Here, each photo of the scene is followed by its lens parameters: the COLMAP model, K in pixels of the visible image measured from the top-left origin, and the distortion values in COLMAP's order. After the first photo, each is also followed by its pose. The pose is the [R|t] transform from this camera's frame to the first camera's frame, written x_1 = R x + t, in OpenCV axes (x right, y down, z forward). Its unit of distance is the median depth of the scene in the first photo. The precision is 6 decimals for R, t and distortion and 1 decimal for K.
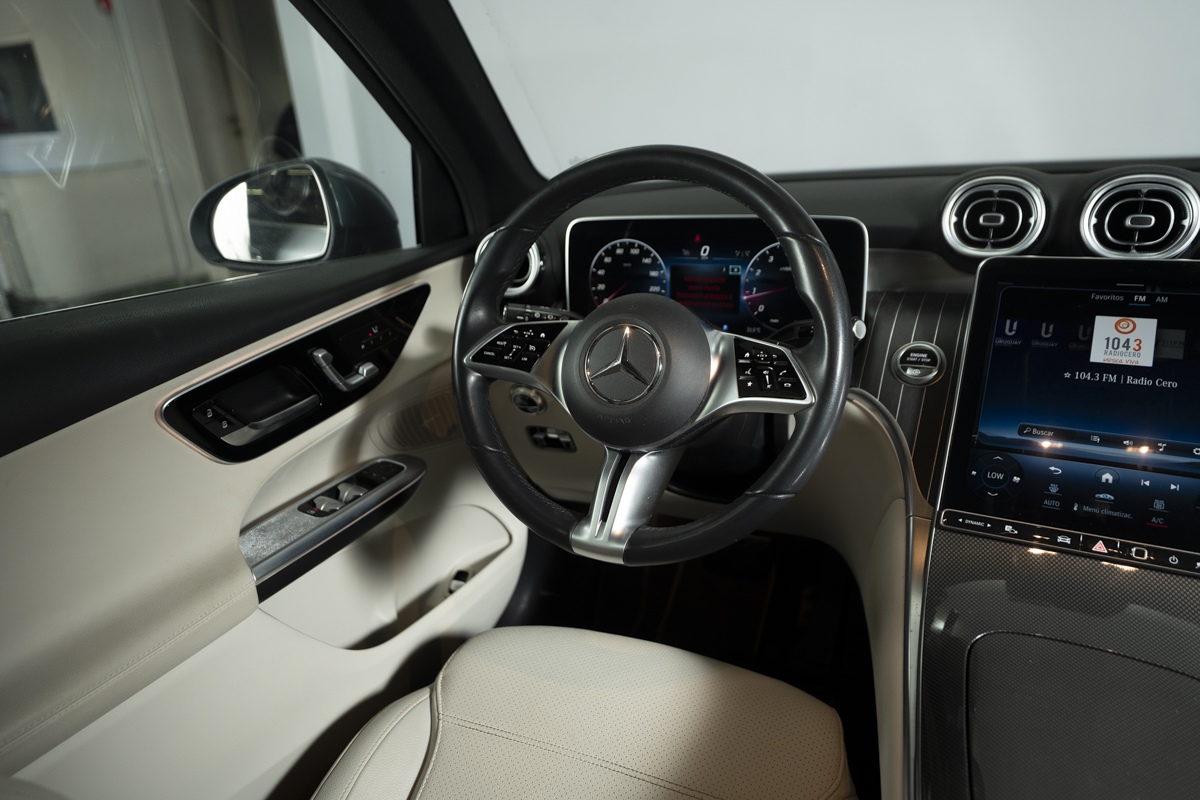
lens RADIAL K [[771.7, 0, 599.2], [0, 771.7, 403.0], [0, 0, 1]] dist [0.018177, -0.000313]
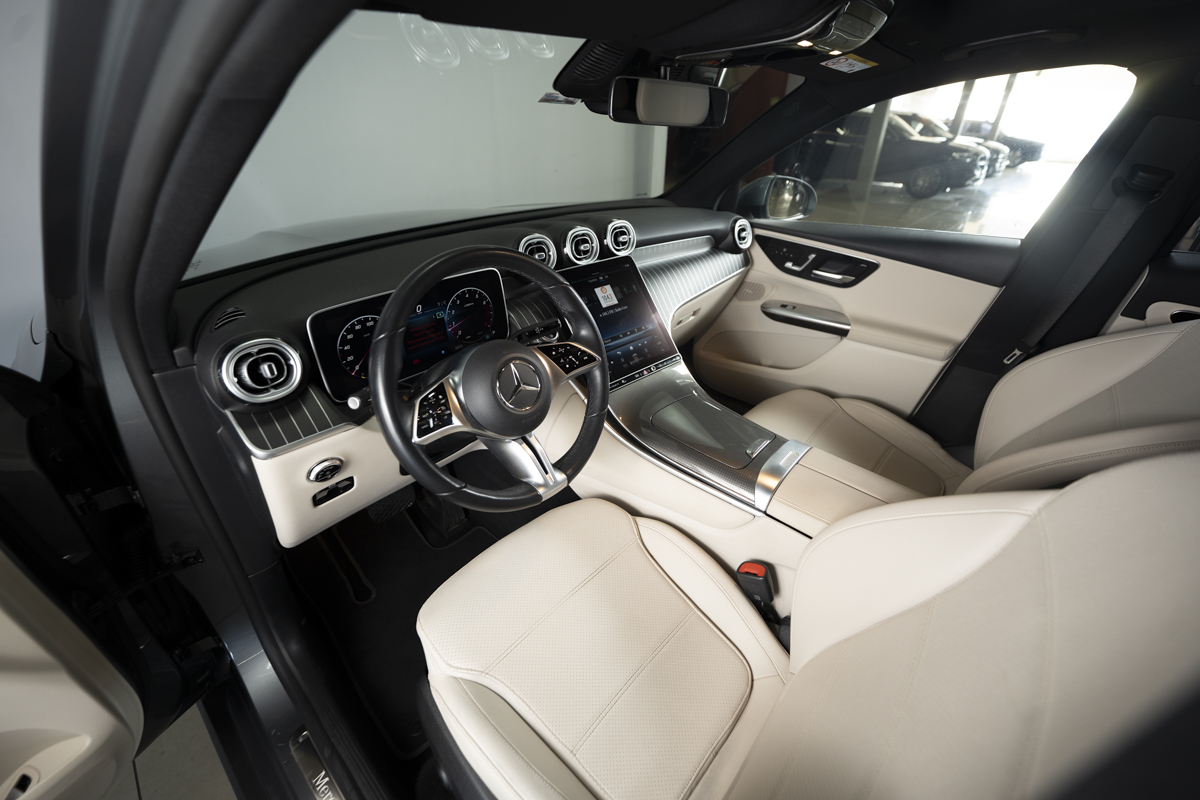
lens RADIAL K [[484.0, 0, 597.5], [0, 484.0, 401.4], [0, 0, 1]] dist [-0.031726, 0.003119]
pose [[0.314298, -0.431647, 0.845517, -0.691100], [0.317590, 0.887140, 0.334841, -0.270983], [-0.894625, 0.163288, 0.415913, 0.387817]]
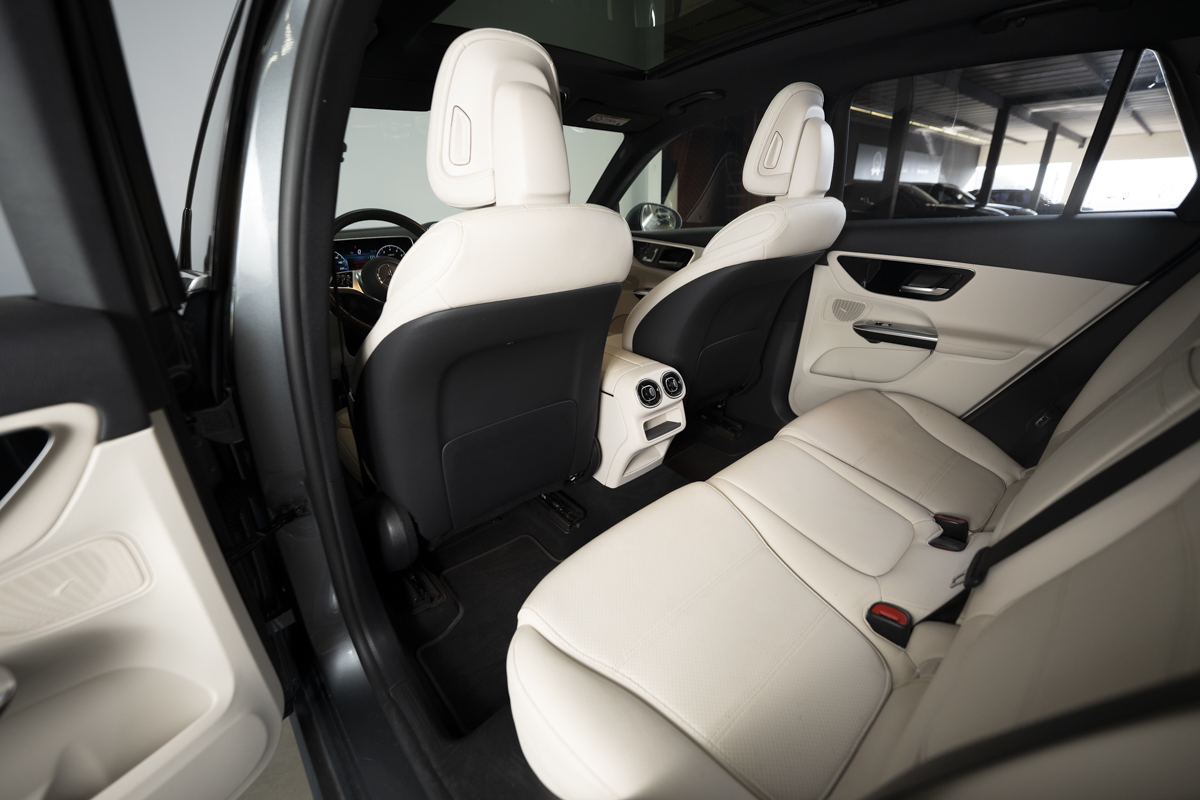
lens RADIAL K [[484.0, 0, 597.5], [0, 484.0, 401.4], [0, 0, 1]] dist [-0.031726, 0.003119]
pose [[0.417939, -0.299429, 0.857712, -1.281235], [0.319241, 0.932316, 0.169916, 0.318744], [-0.850536, 0.202802, 0.485242, -0.498041]]
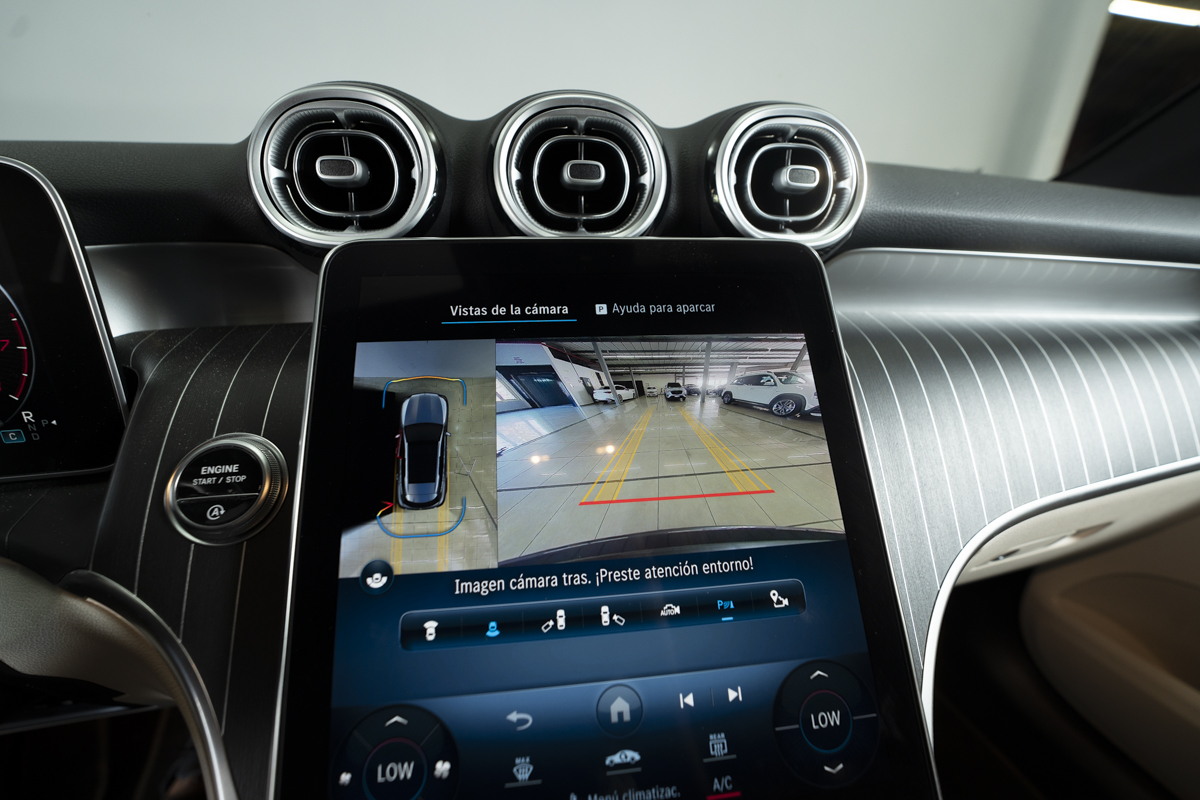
lens RADIAL K [[484.0, 0, 597.5], [0, 484.0, 401.4], [0, 0, 1]] dist [-0.031726, 0.003119]
pose [[0.797790, -0.166180, 0.579582, 0.431209], [0.154374, 0.985524, 0.070079, -0.084741], [-0.582838, 0.033564, 0.811895, 0.654113]]
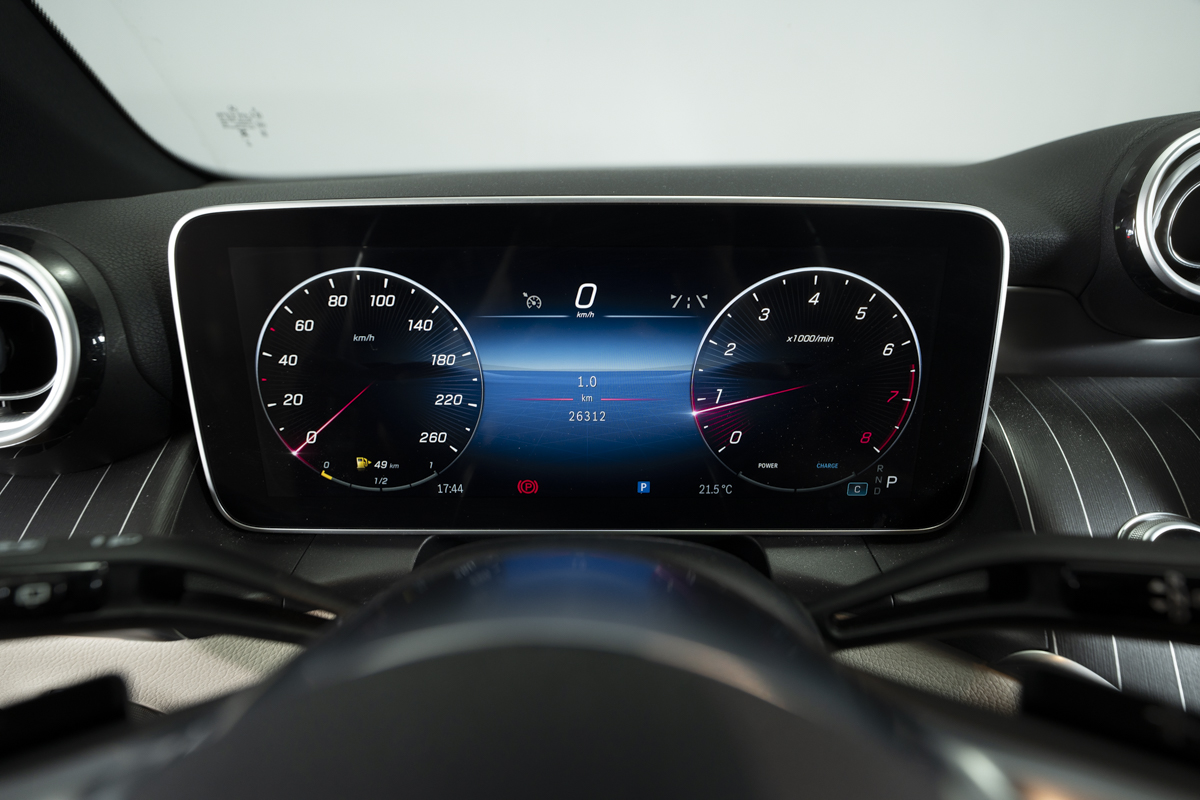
lens RADIAL K [[614.1, 0, 600.0], [0, 614.1, 400.0], [0, 0, 1]] dist [-0.002625, -0.000264]
pose [[0.916438, -0.092870, 0.389251, 0.027279], [0.093313, 0.995477, 0.017815, -0.172416], [-0.389145, 0.019996, 0.920959, 0.825699]]
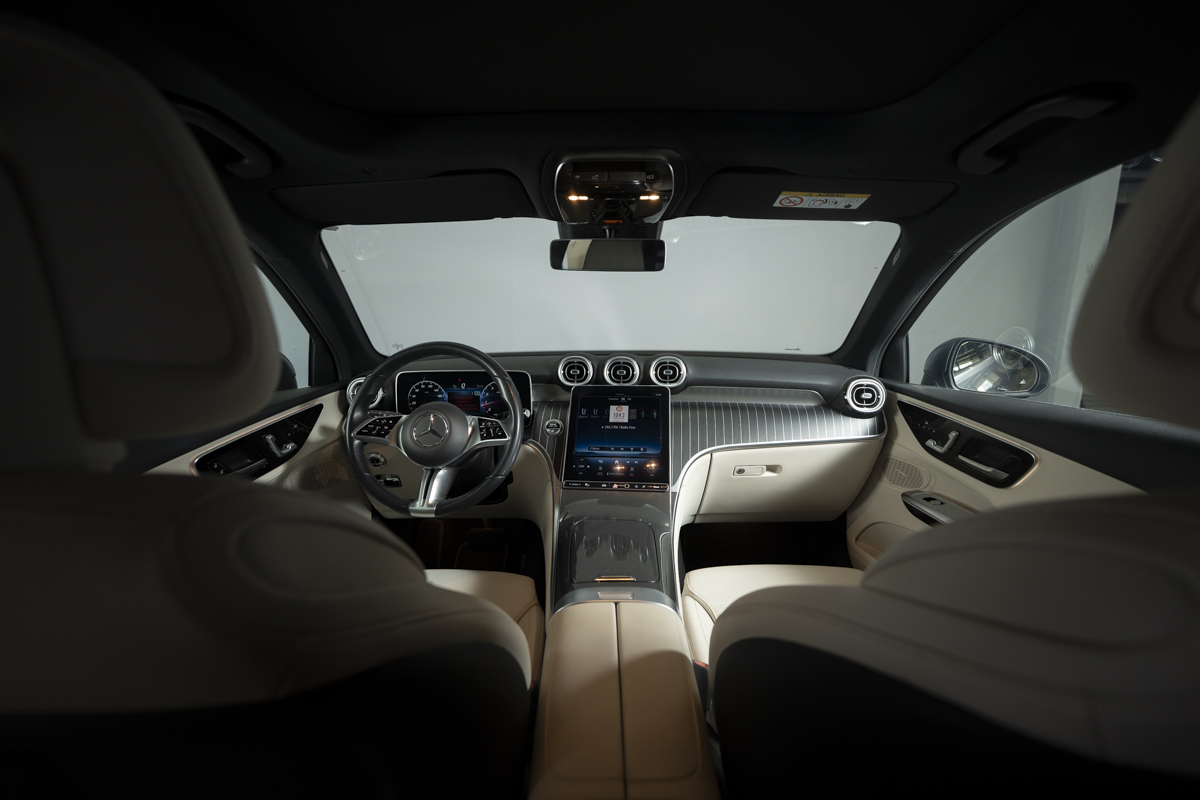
lens RADIAL K [[484.0, 0, 597.5], [0, 484.0, 401.4], [0, 0, 1]] dist [-0.031726, 0.003119]
pose [[0.916789, -0.022942, 0.398712, -0.076462], [0.095784, 0.981841, -0.163747, 0.134506], [-0.387716, 0.188312, 0.902339, -0.477932]]
